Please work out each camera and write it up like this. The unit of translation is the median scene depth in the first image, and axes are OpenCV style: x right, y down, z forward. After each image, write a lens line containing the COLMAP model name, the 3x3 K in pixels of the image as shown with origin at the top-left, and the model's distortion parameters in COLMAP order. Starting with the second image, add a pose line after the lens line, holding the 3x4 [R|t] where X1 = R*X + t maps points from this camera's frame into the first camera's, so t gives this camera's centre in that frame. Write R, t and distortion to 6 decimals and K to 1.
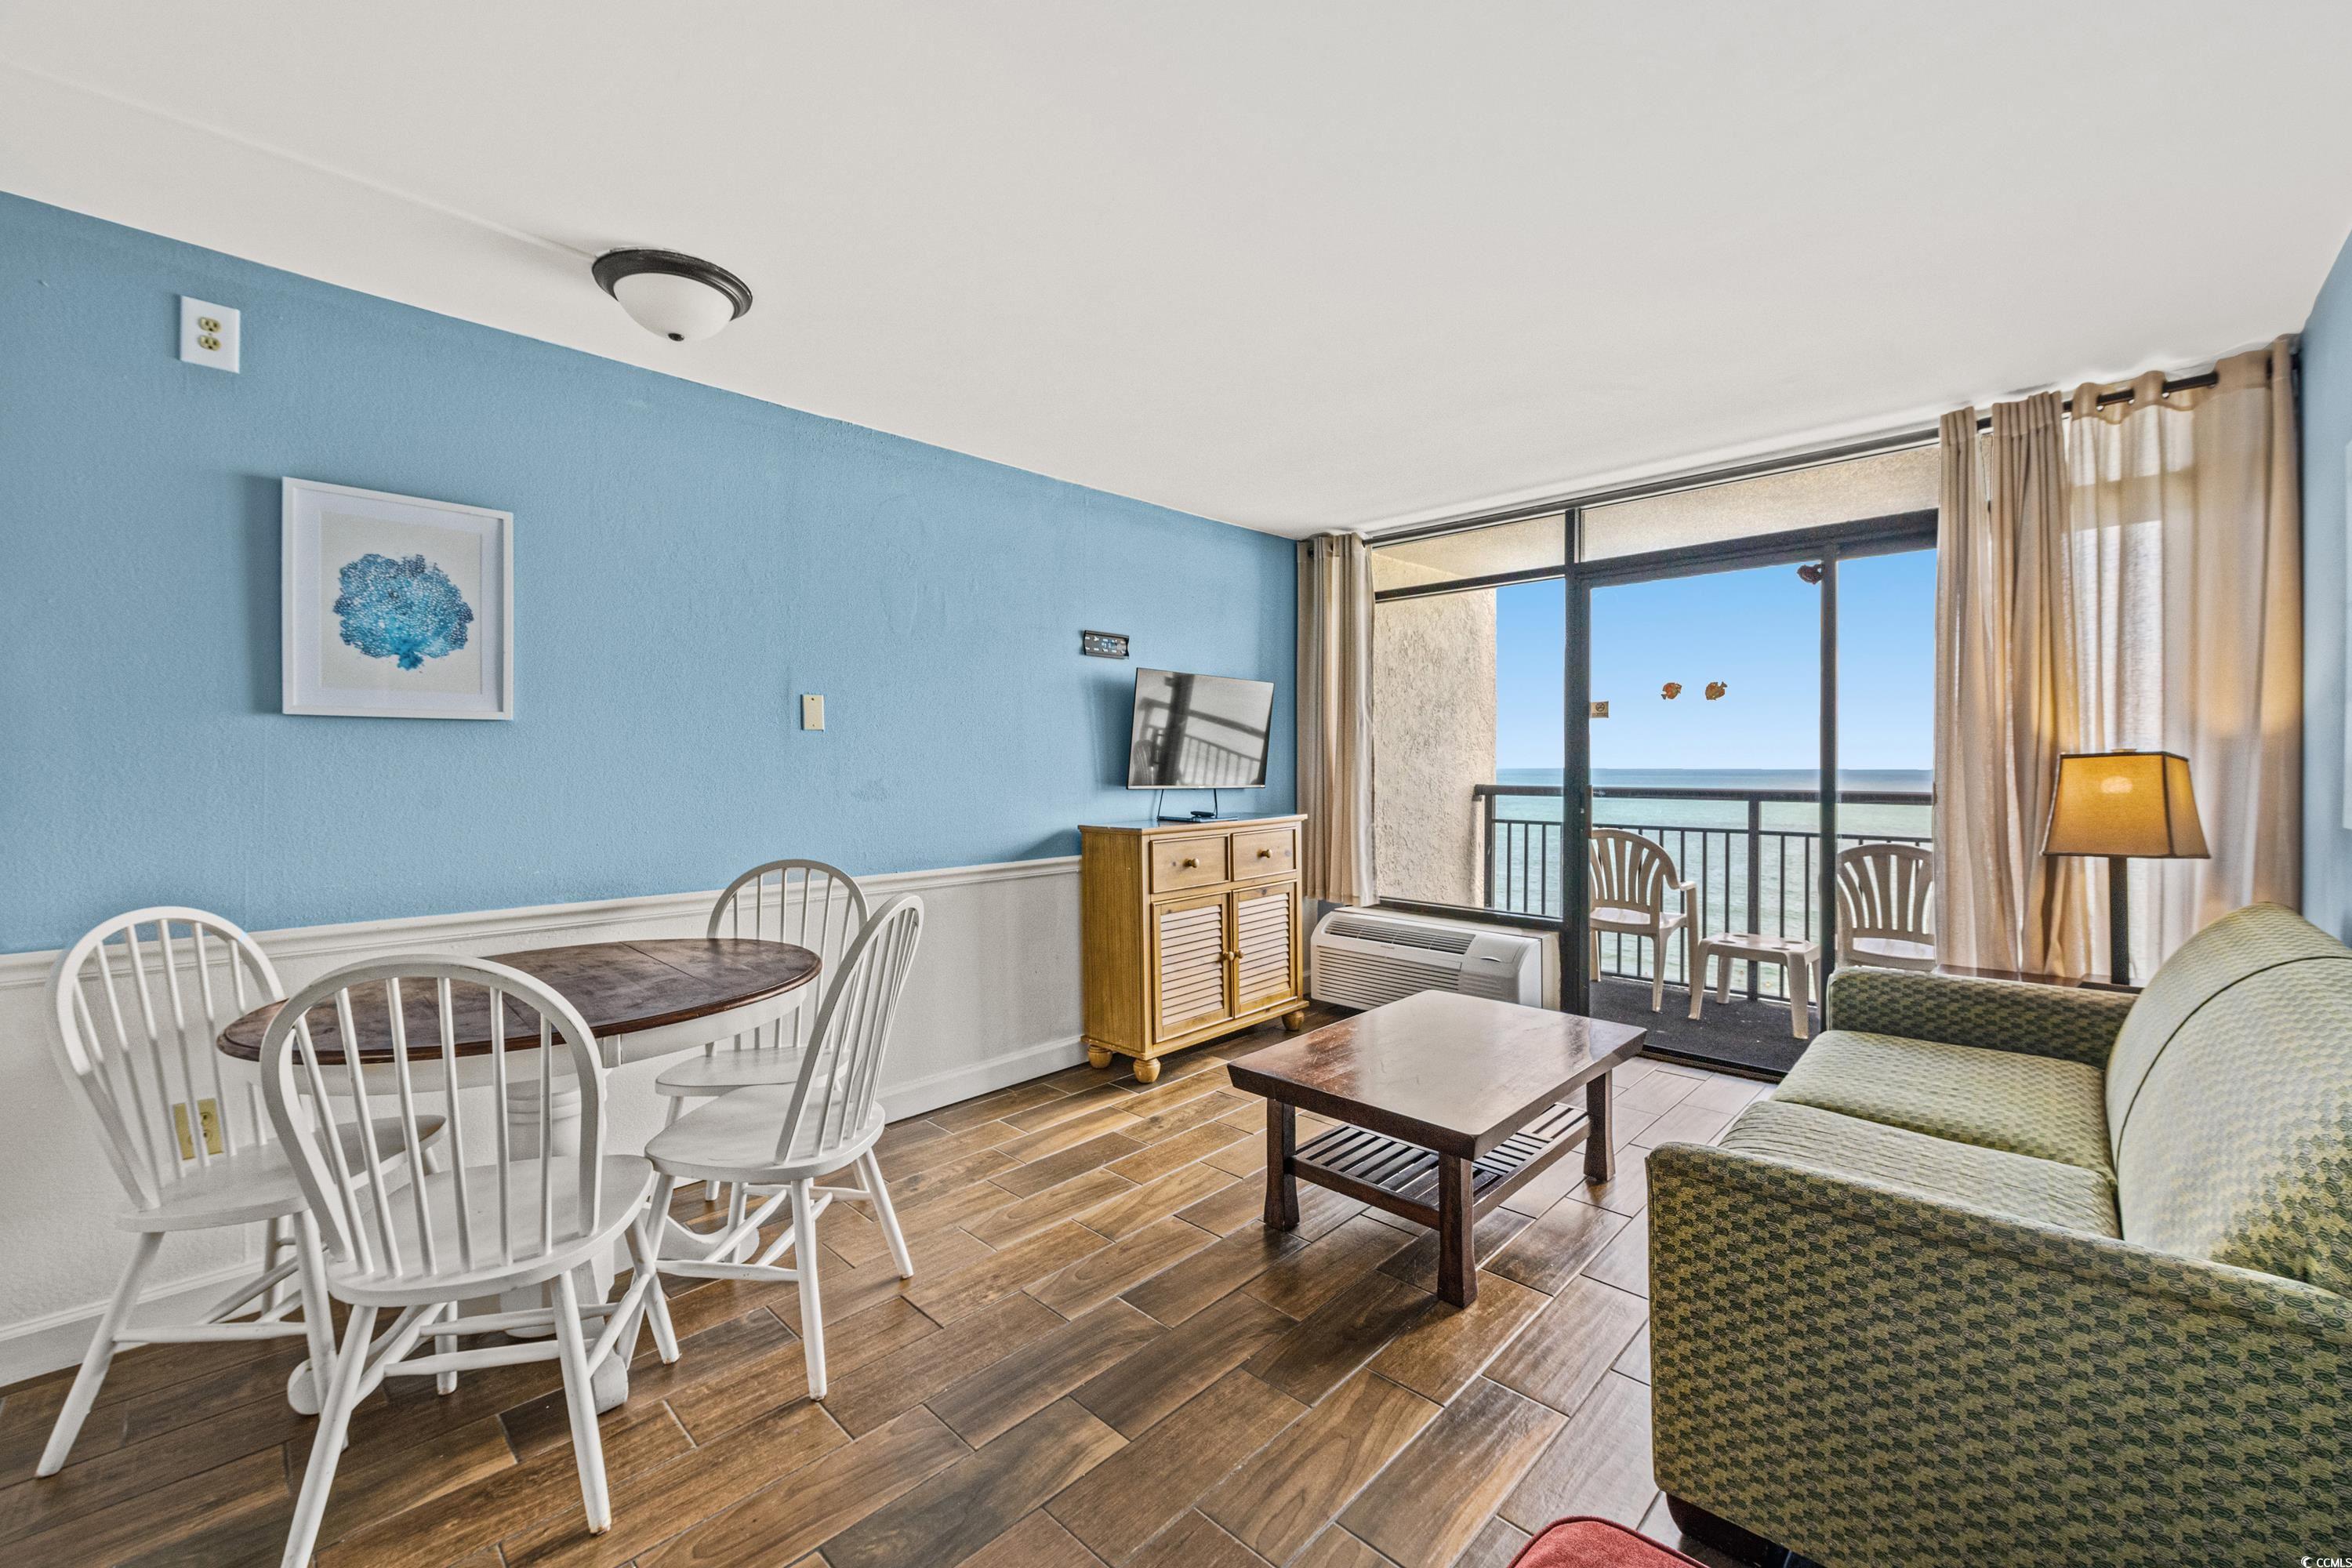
lens RADIAL K [[920.3, 0, 1169.1], [0, 920.3, 783.7], [0, 0, 1]] dist [-0.001606, -0.000081]
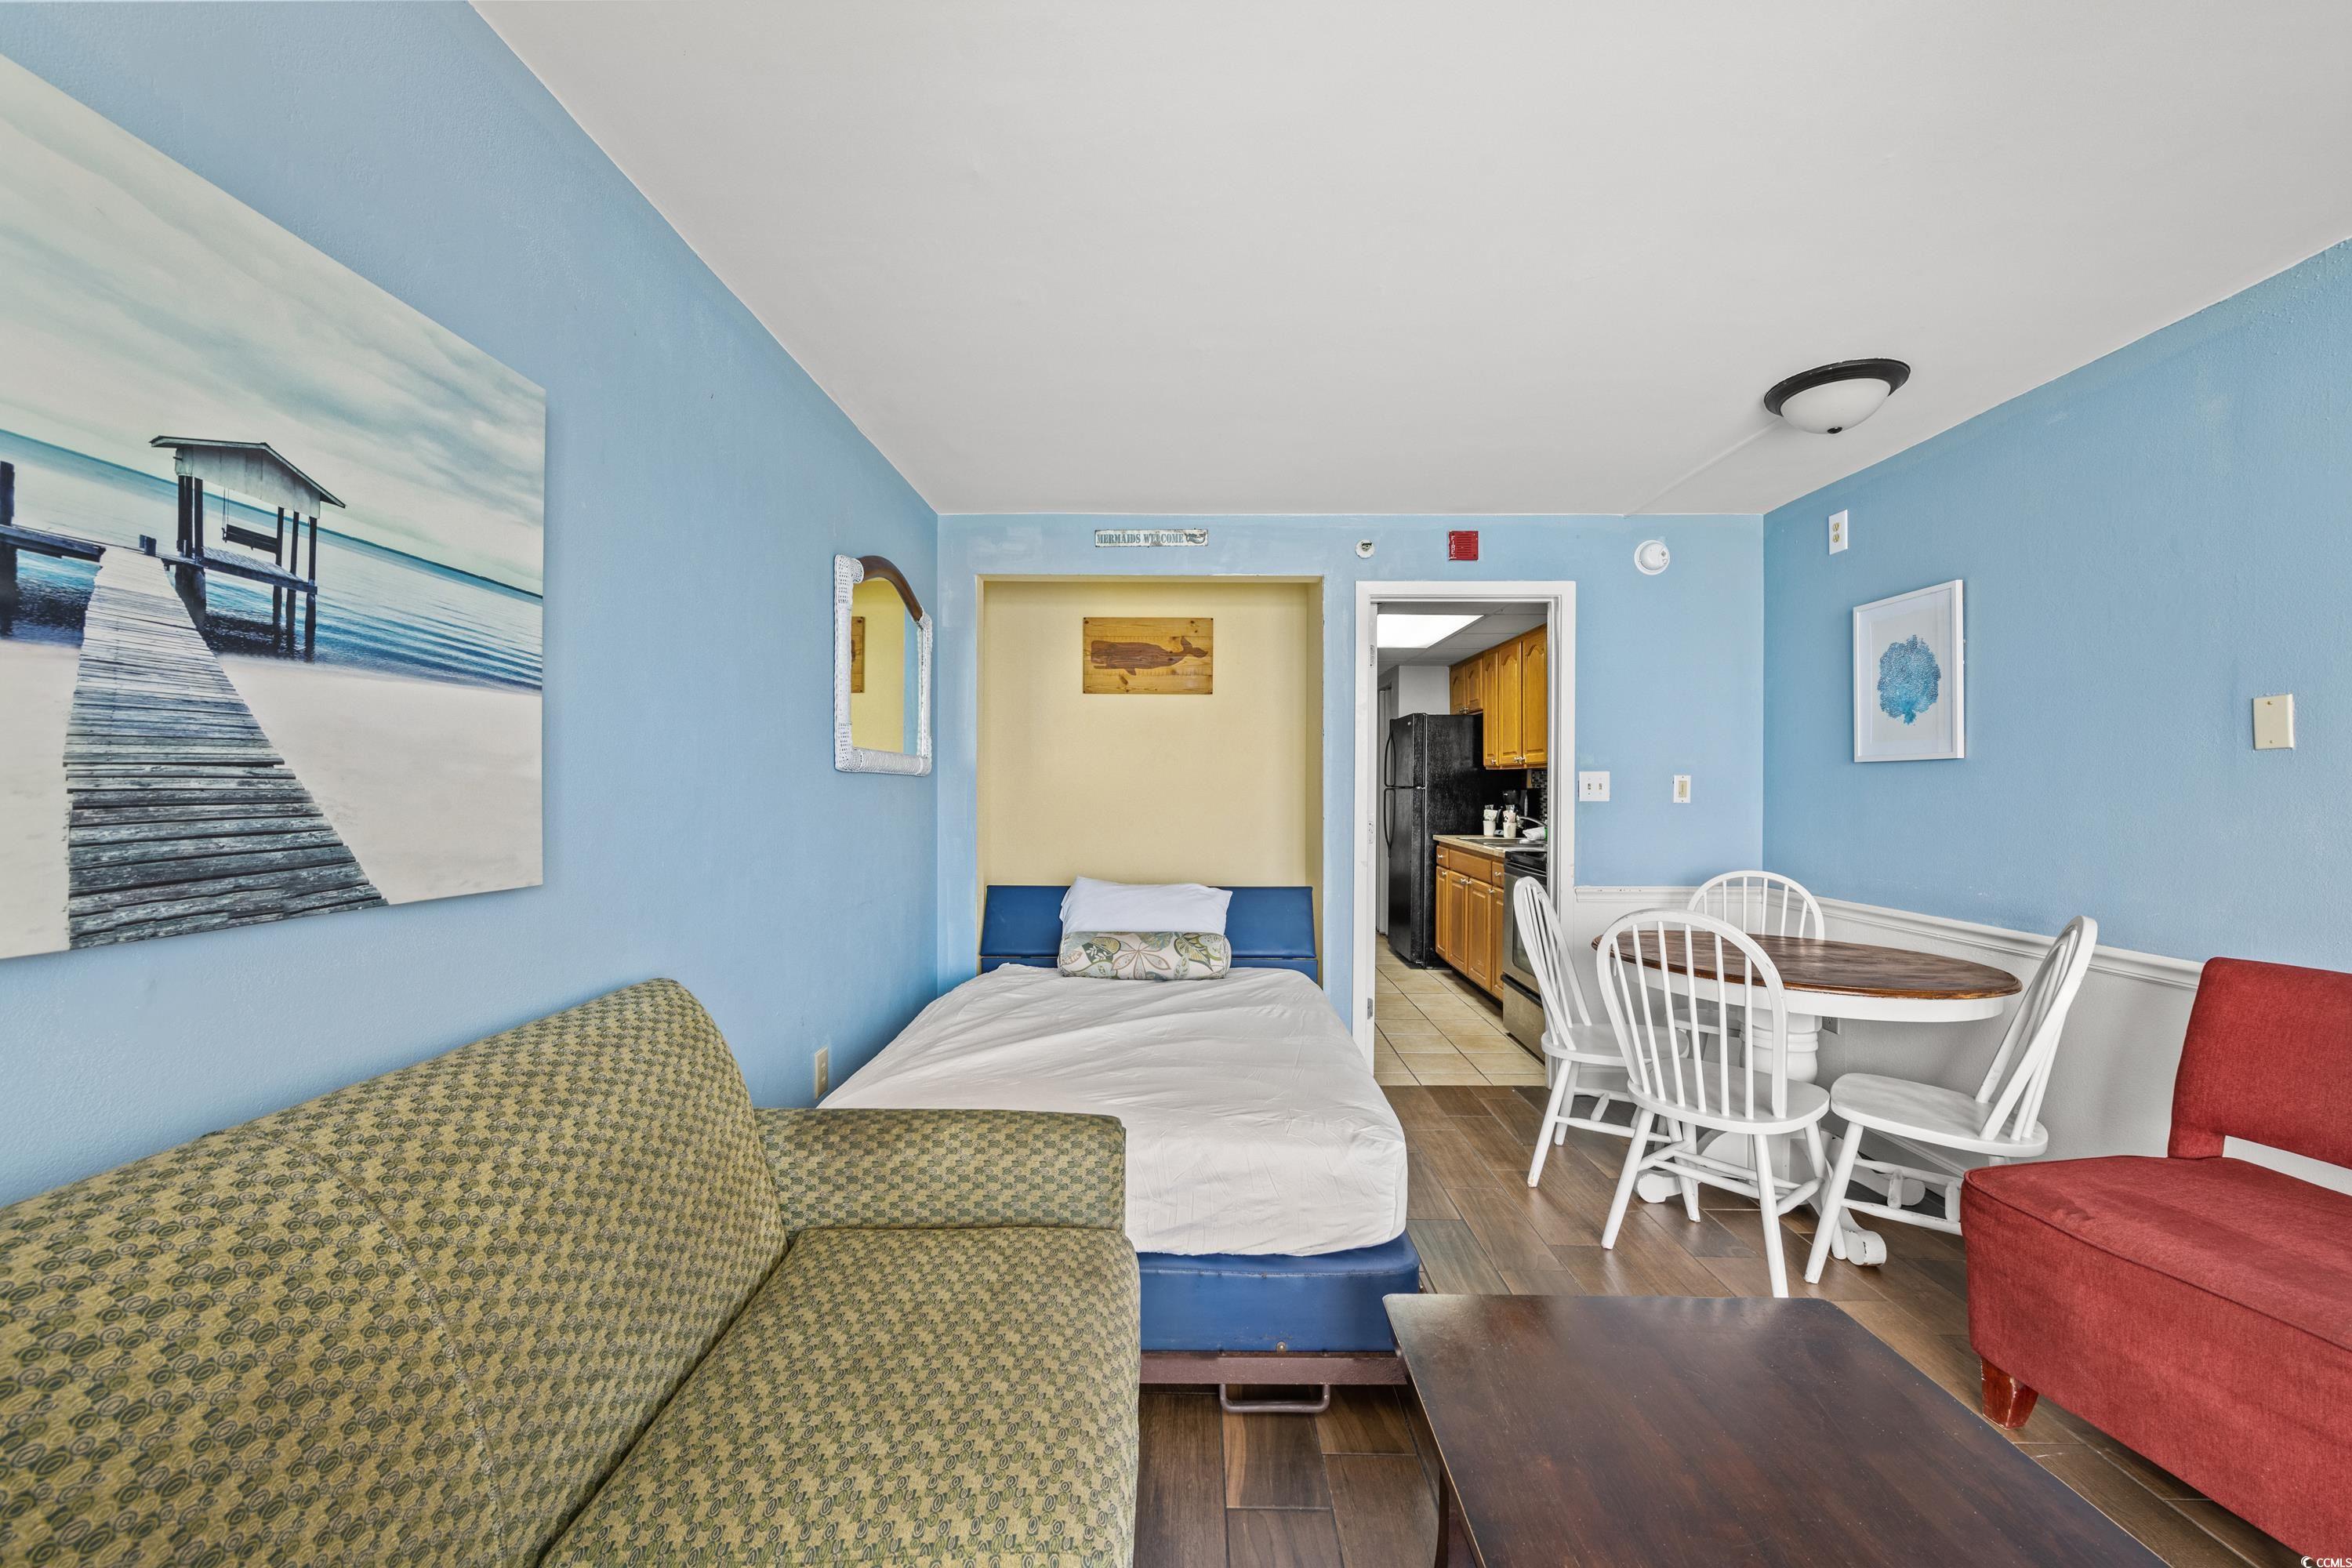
lens RADIAL K [[920.3, 0, 1182.7], [0, 920.3, 782.4], [0, 0, 1]] dist [-0.001606, -0.000081]
pose [[-0.701113, -0.004722, -0.713035, 0.864854], [-0.014801, 0.999859, 0.007932, -0.037081], [0.712897, 0.016115, -0.701084, 1.221058]]
